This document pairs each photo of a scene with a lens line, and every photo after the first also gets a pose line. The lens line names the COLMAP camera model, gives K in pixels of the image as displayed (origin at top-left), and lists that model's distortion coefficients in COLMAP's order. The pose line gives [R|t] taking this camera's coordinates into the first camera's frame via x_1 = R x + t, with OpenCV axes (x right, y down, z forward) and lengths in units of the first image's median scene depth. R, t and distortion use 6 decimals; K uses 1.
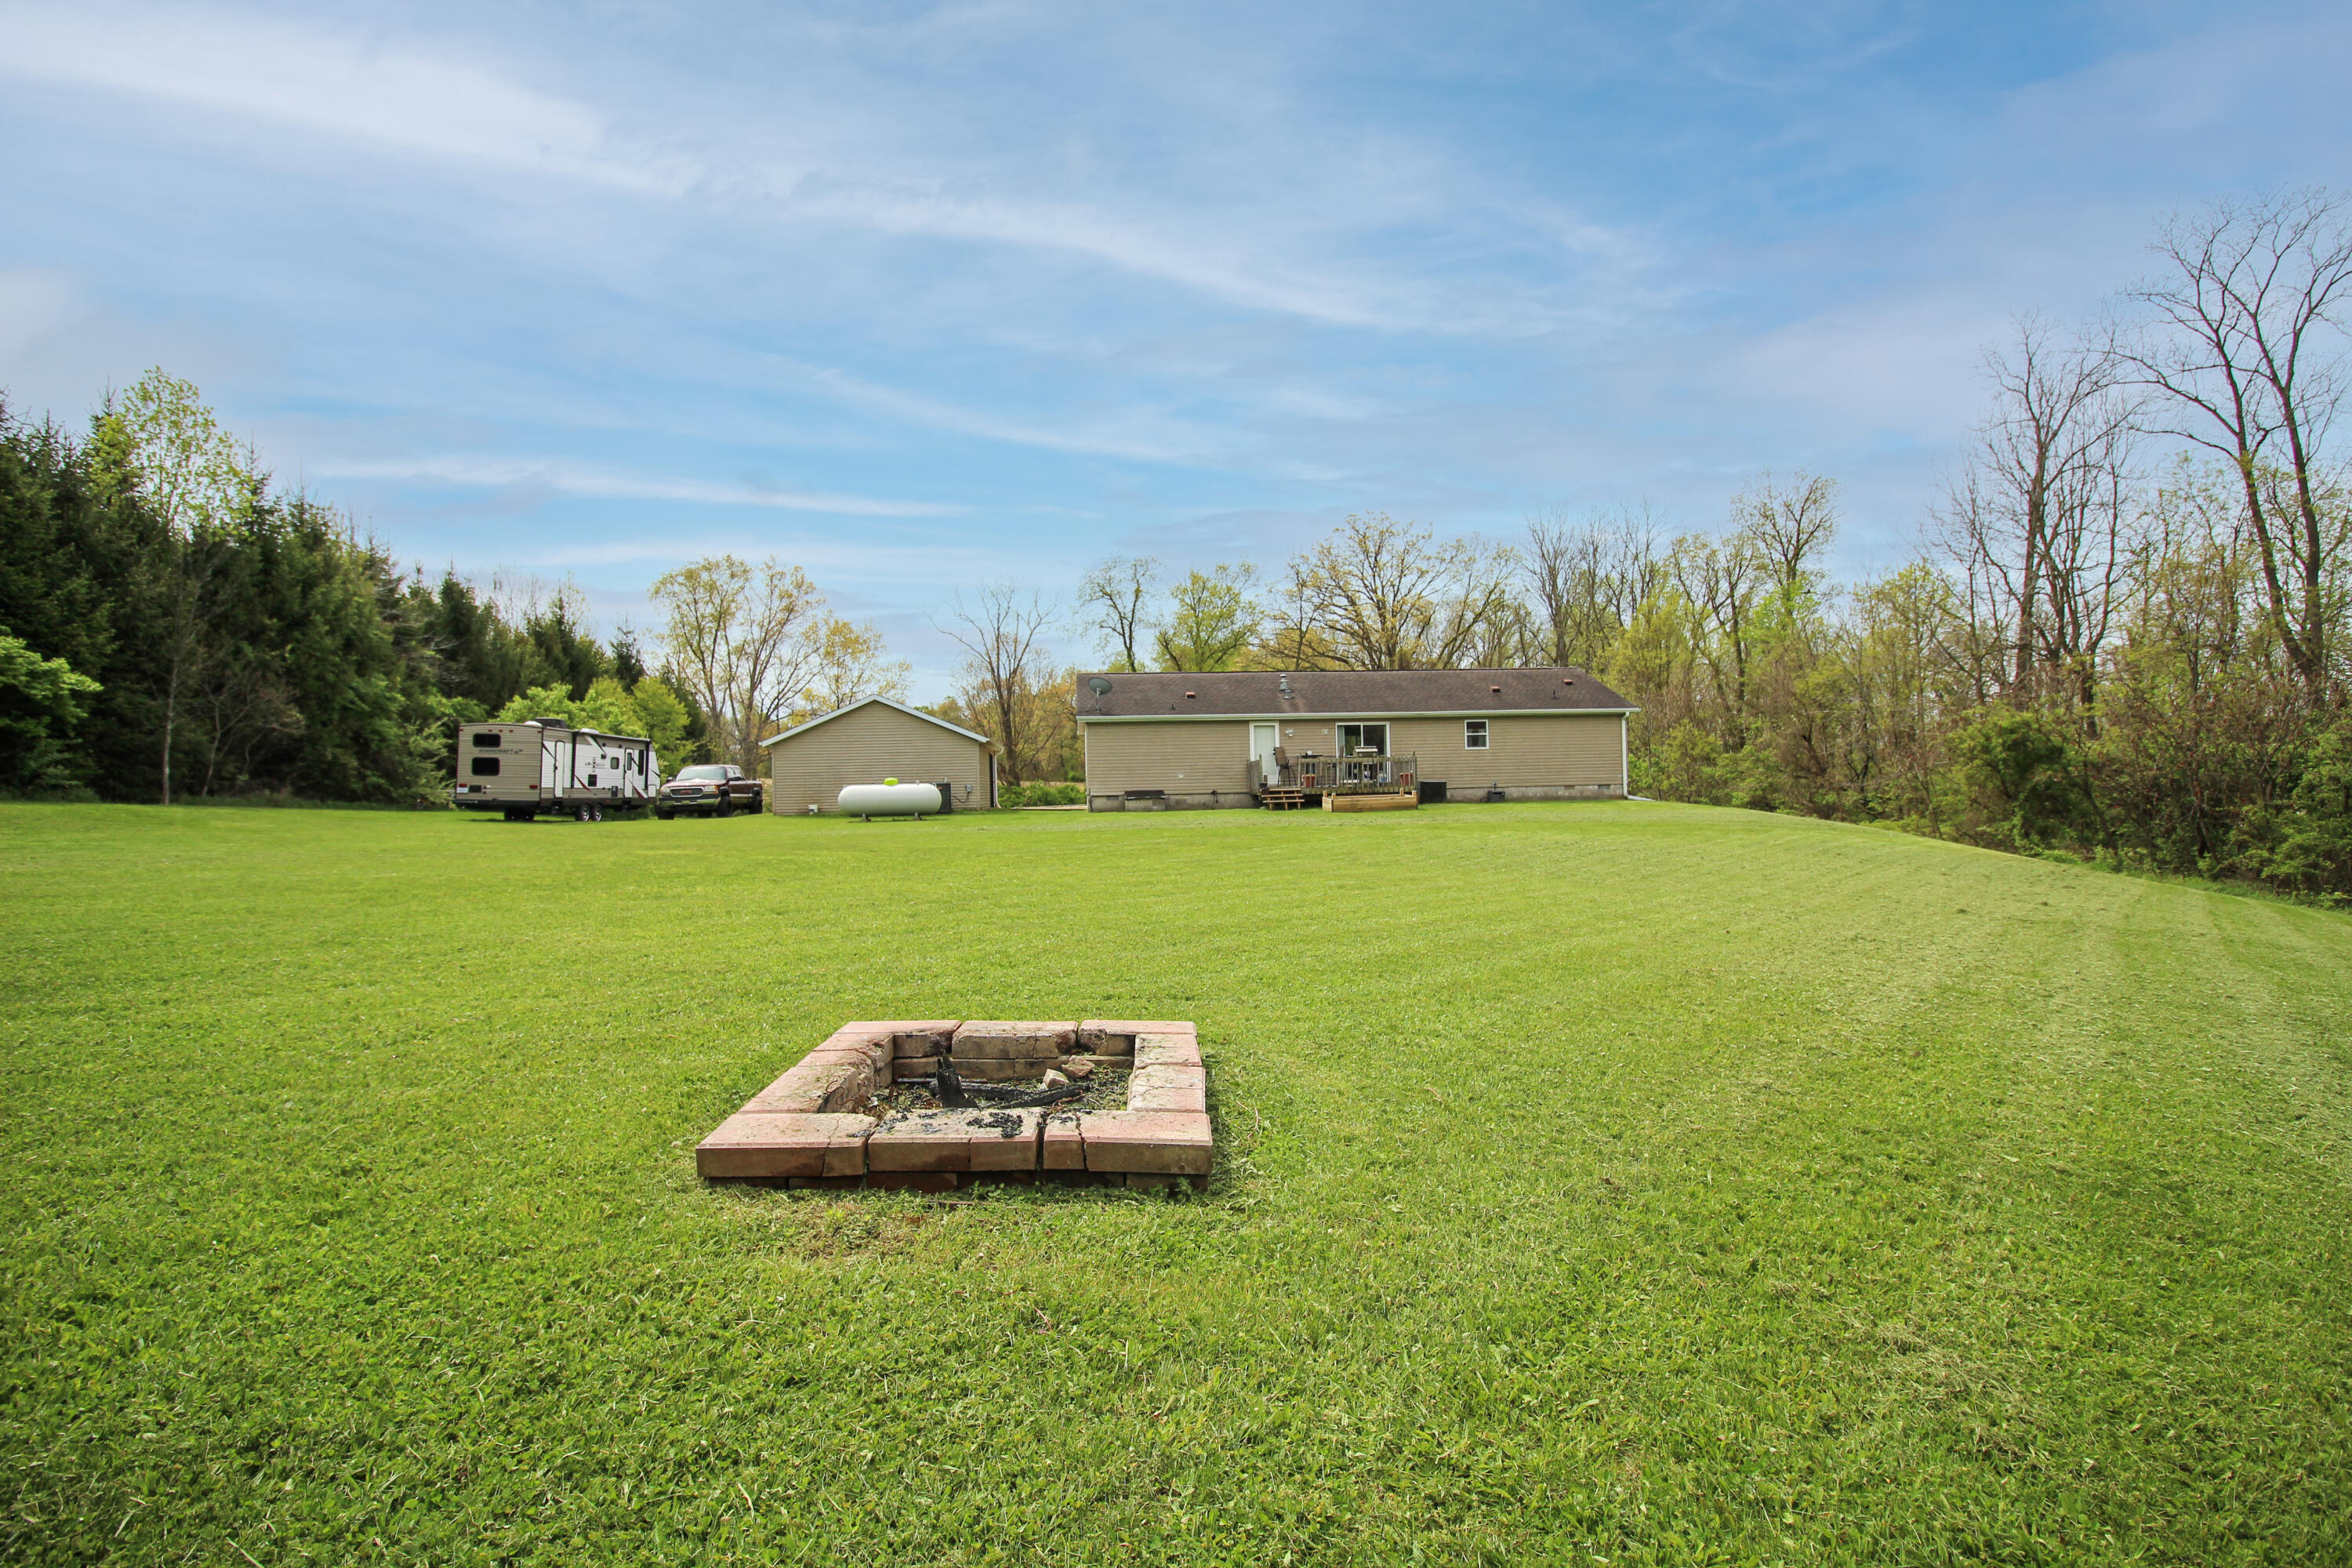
lens RADIAL K [[1082.8, 0, 1180.8], [0, 1082.8, 779.8], [0, 0, 1]] dist [0.000222, -0.013995]
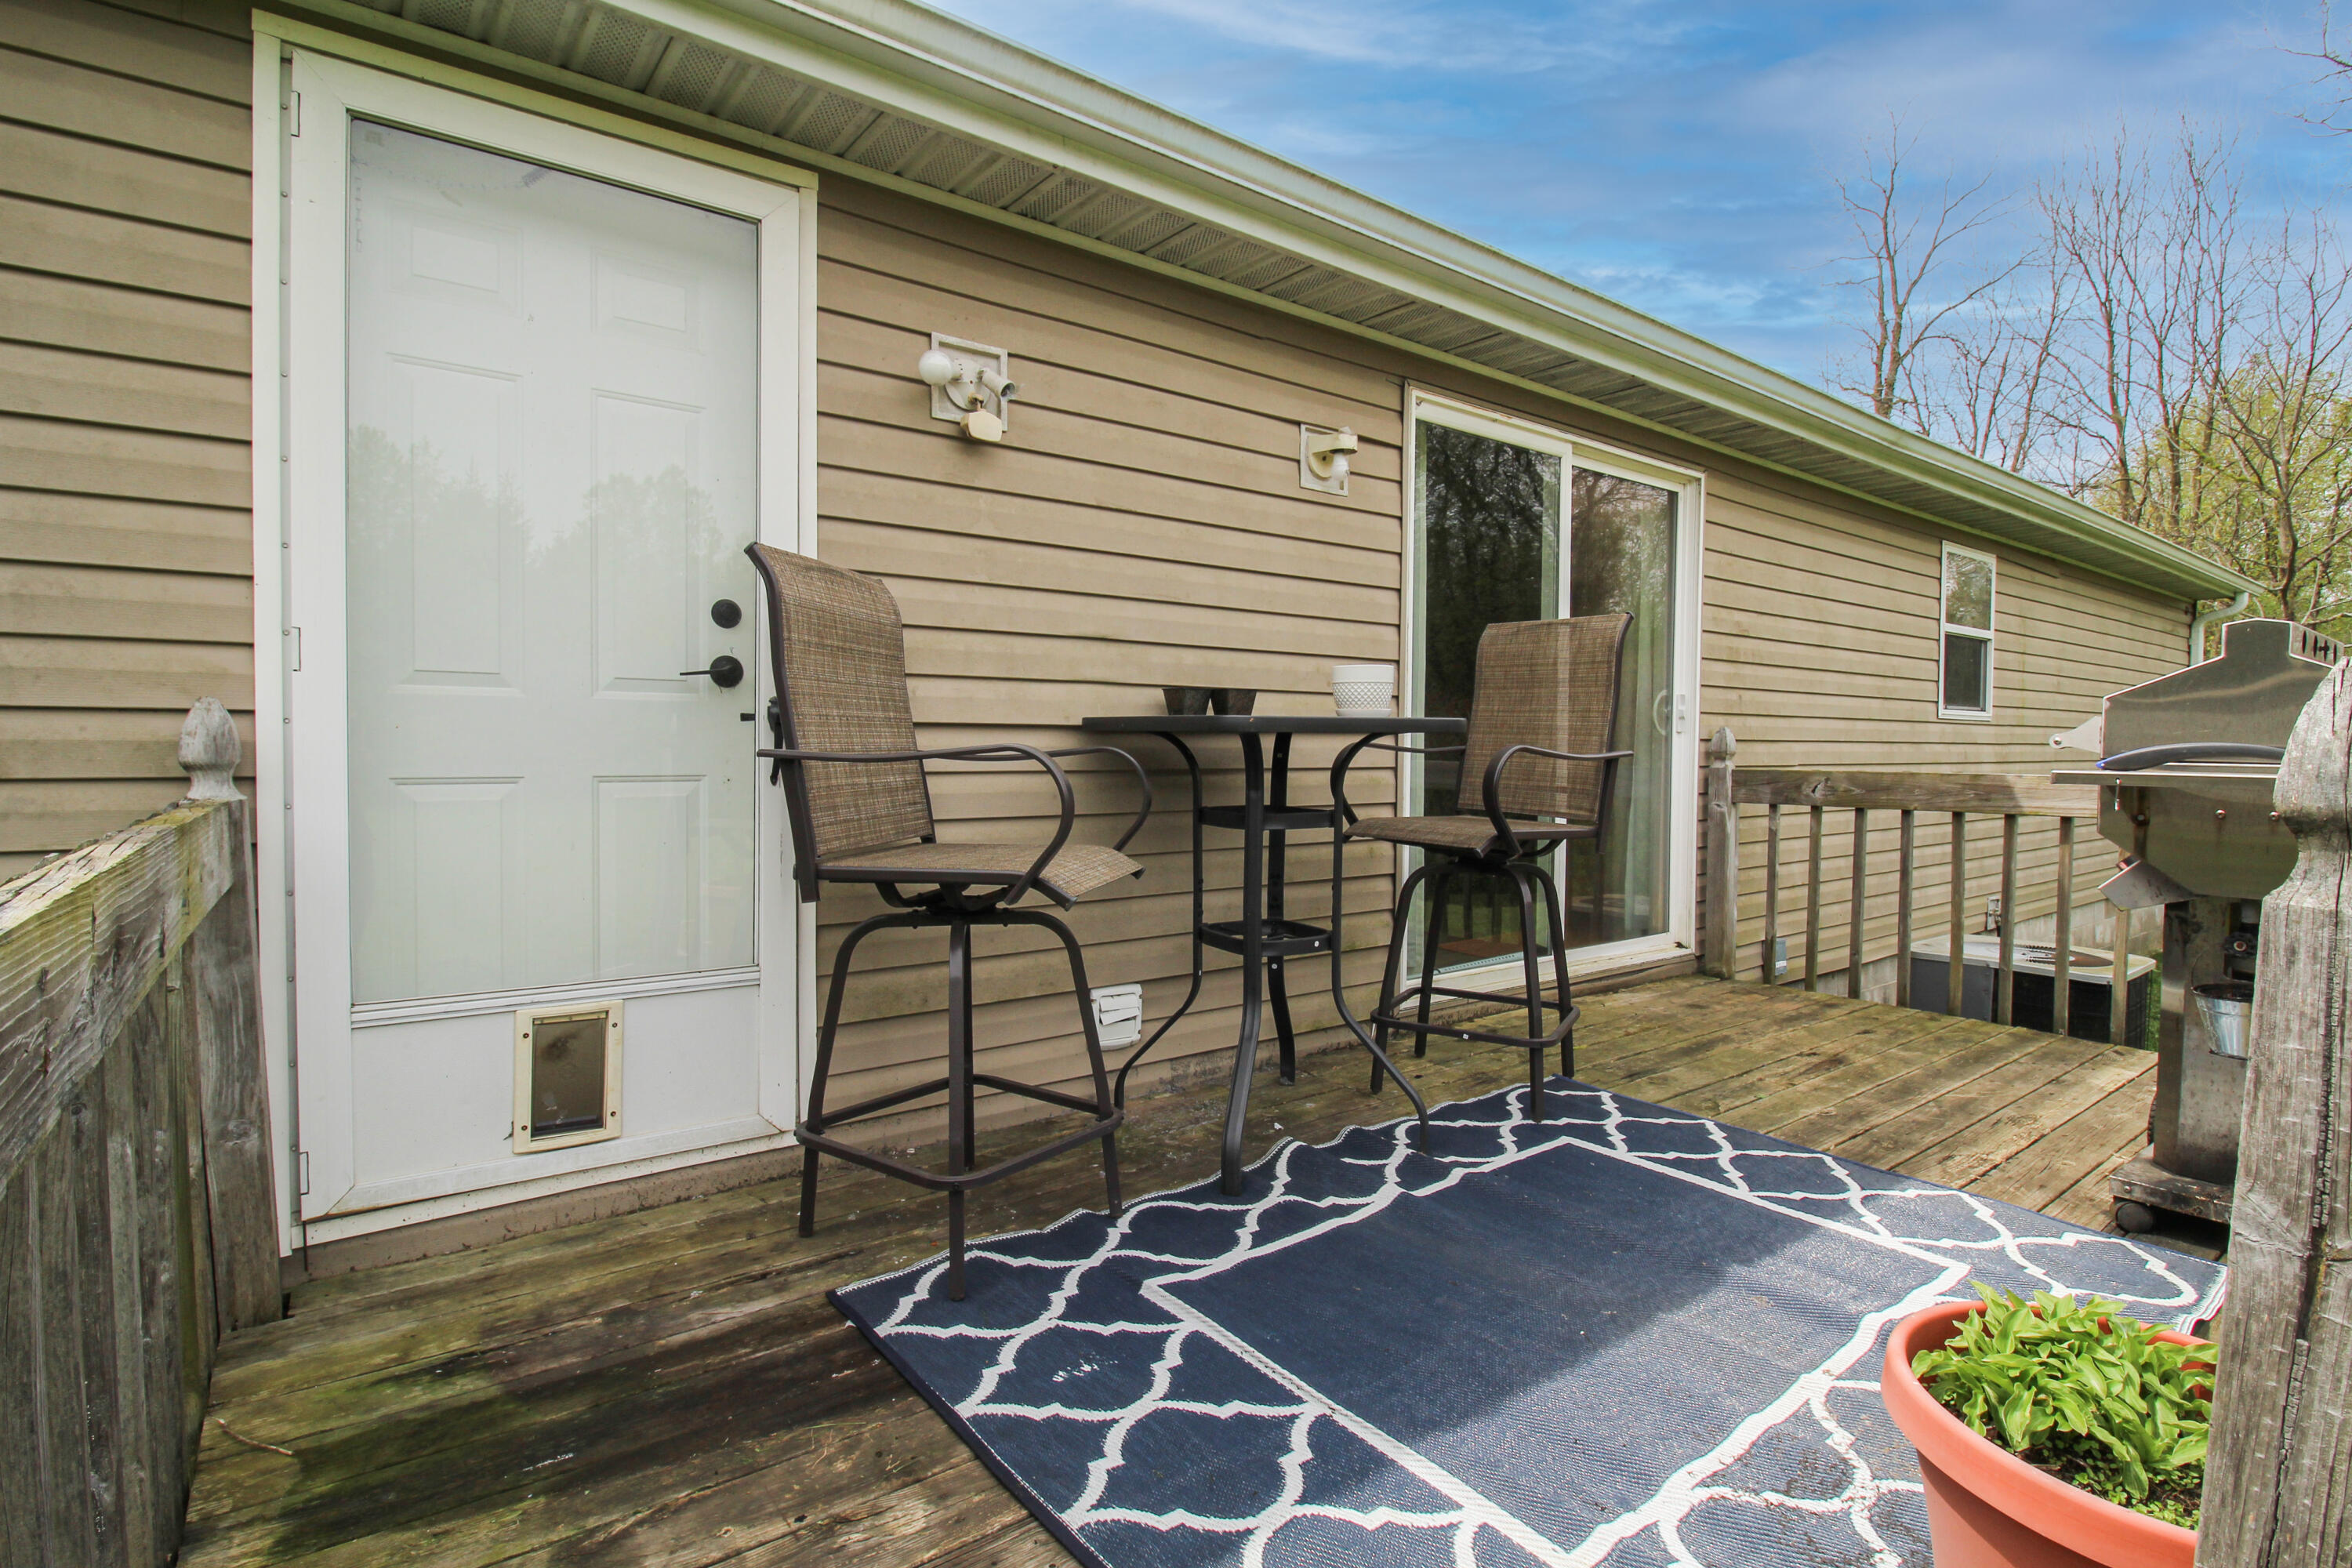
lens RADIAL K [[1112.1, 0, 1177.9], [0, 1112.1, 776.7], [0, 0, 1]] dist [0.001968, -0.015437]
pose [[0.850044, 0.011128, 0.526594, 0.072241], [-0.030896, 0.999109, 0.028760, -0.019968], [-0.525805, -0.040717, 0.849630, 0.904710]]
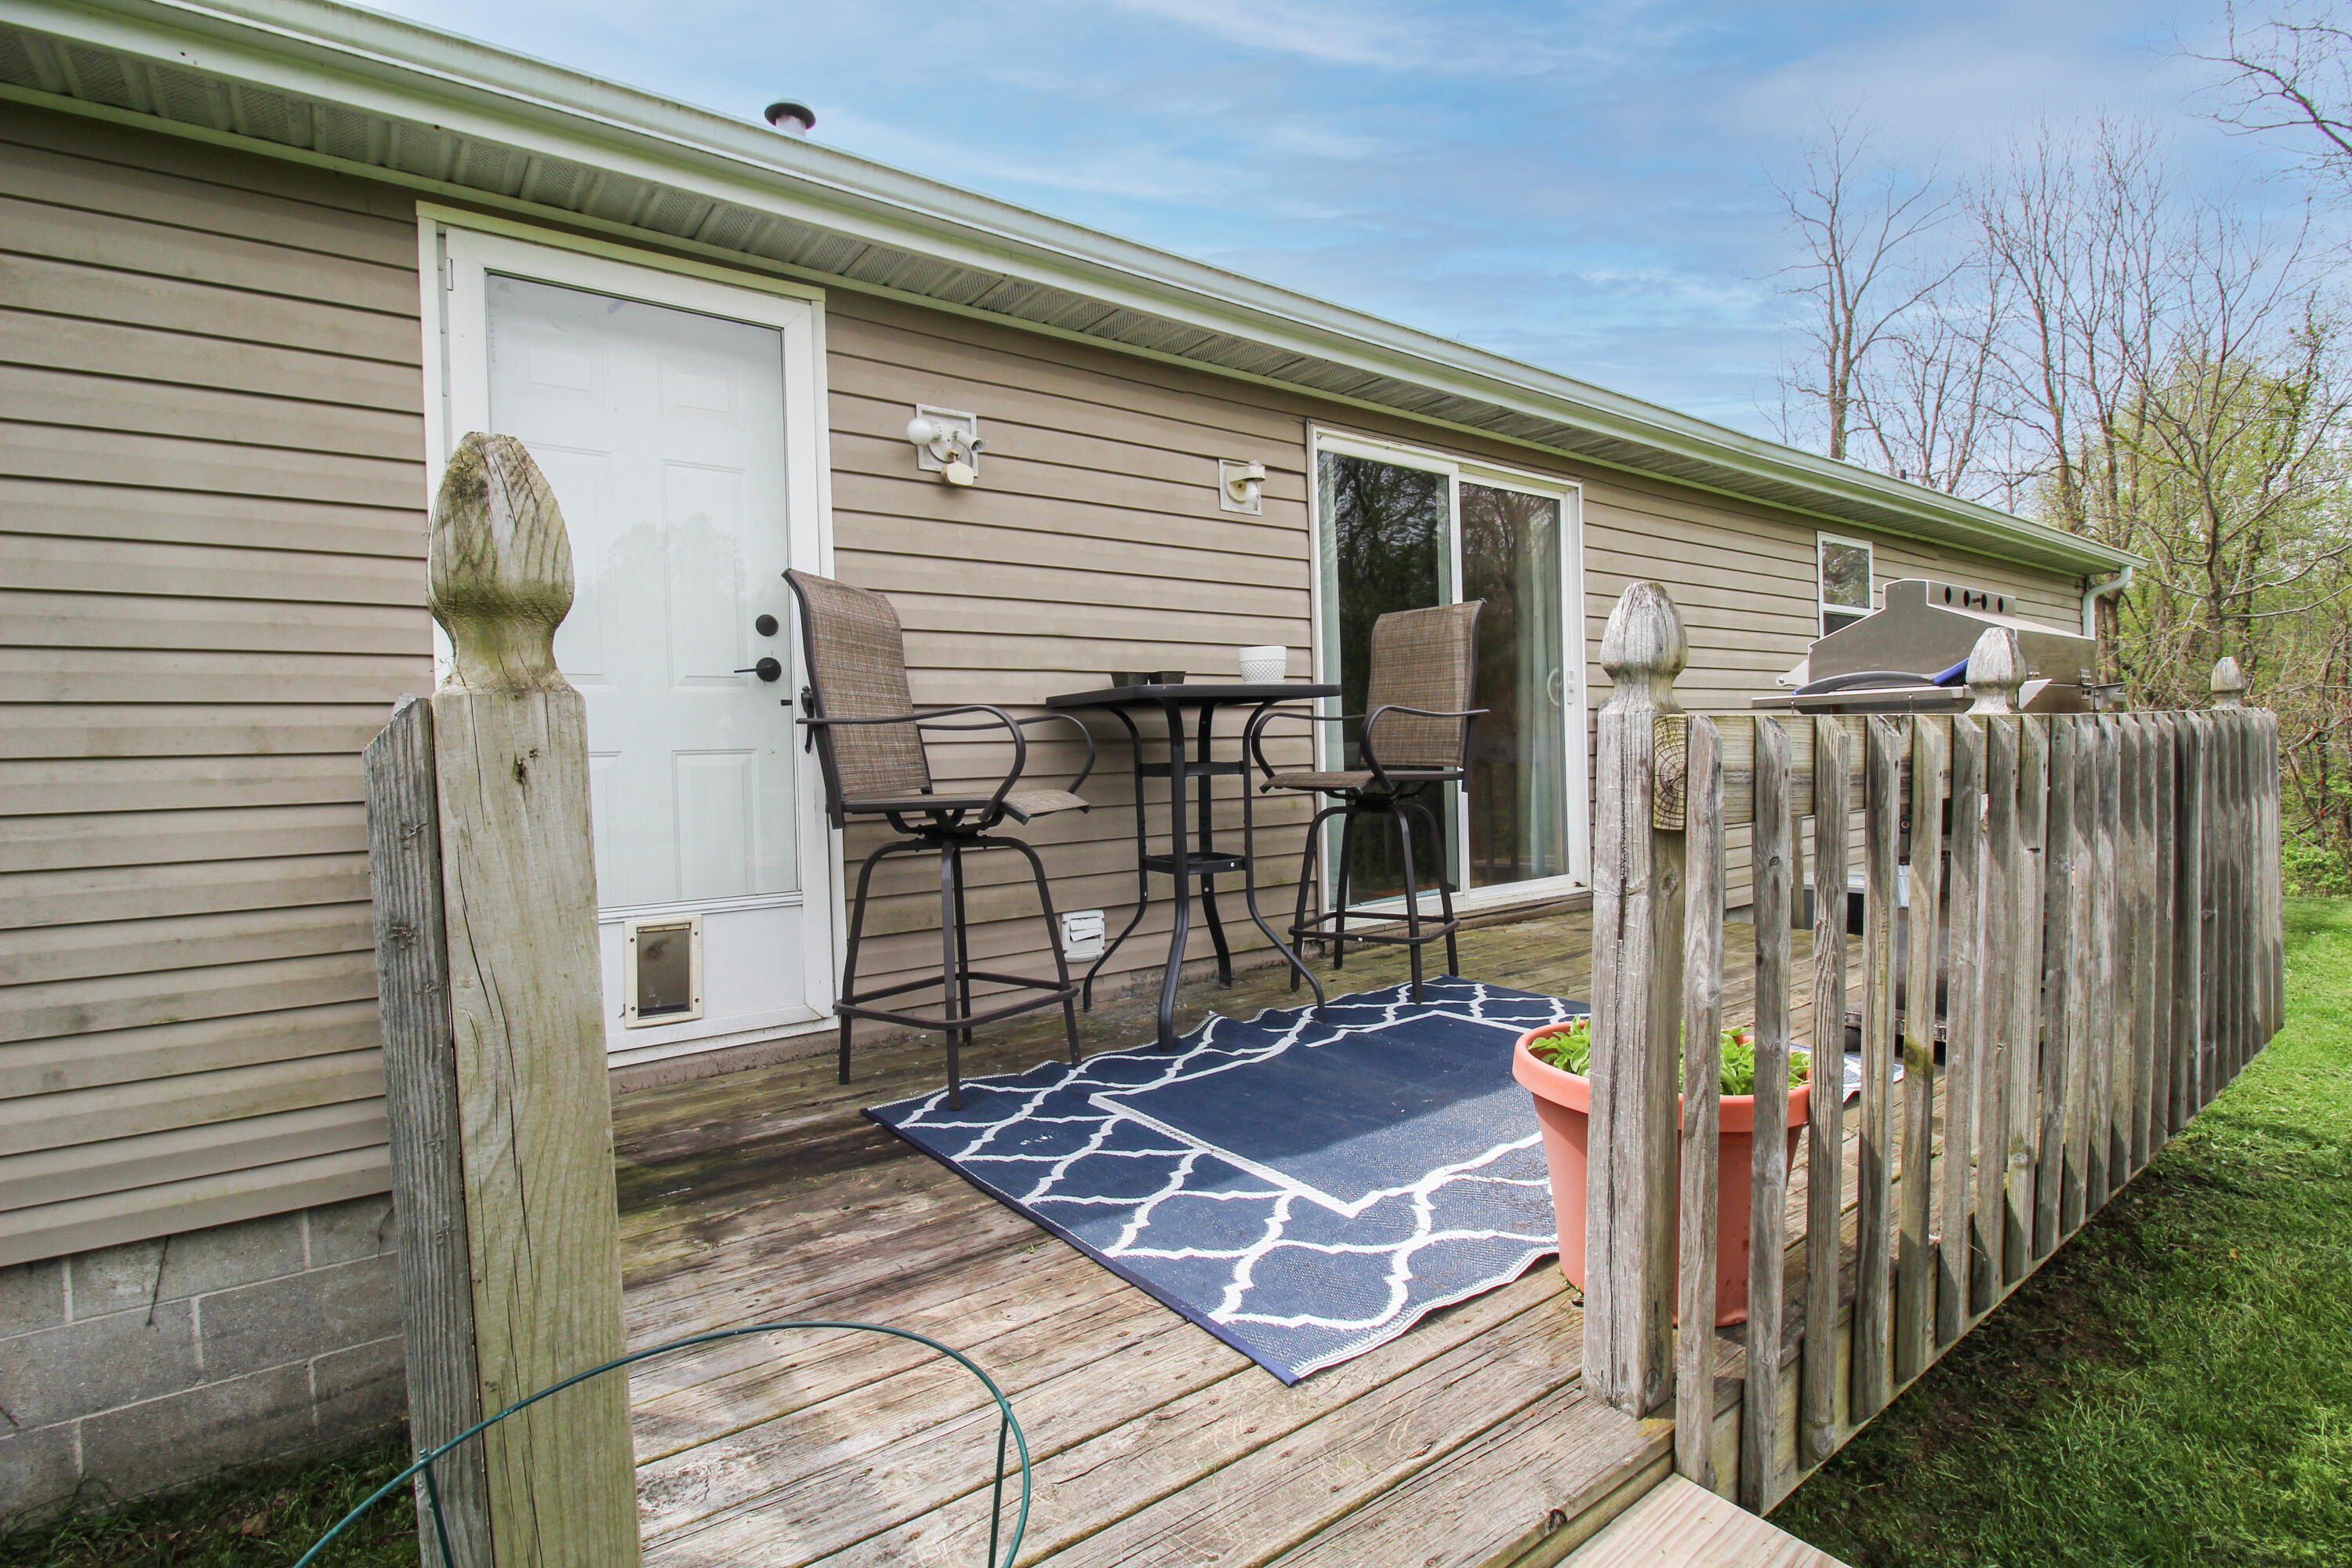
lens RADIAL K [[1082.8, 0, 1180.8], [0, 1082.8, 779.8], [0, 0, 1]] dist [0.000222, -0.013995]
pose [[0.854487, -0.016688, 0.519205, 0.067643], [0.008017, 0.999788, 0.018941, -0.016194], [-0.519411, -0.012022, 0.854440, 0.886264]]
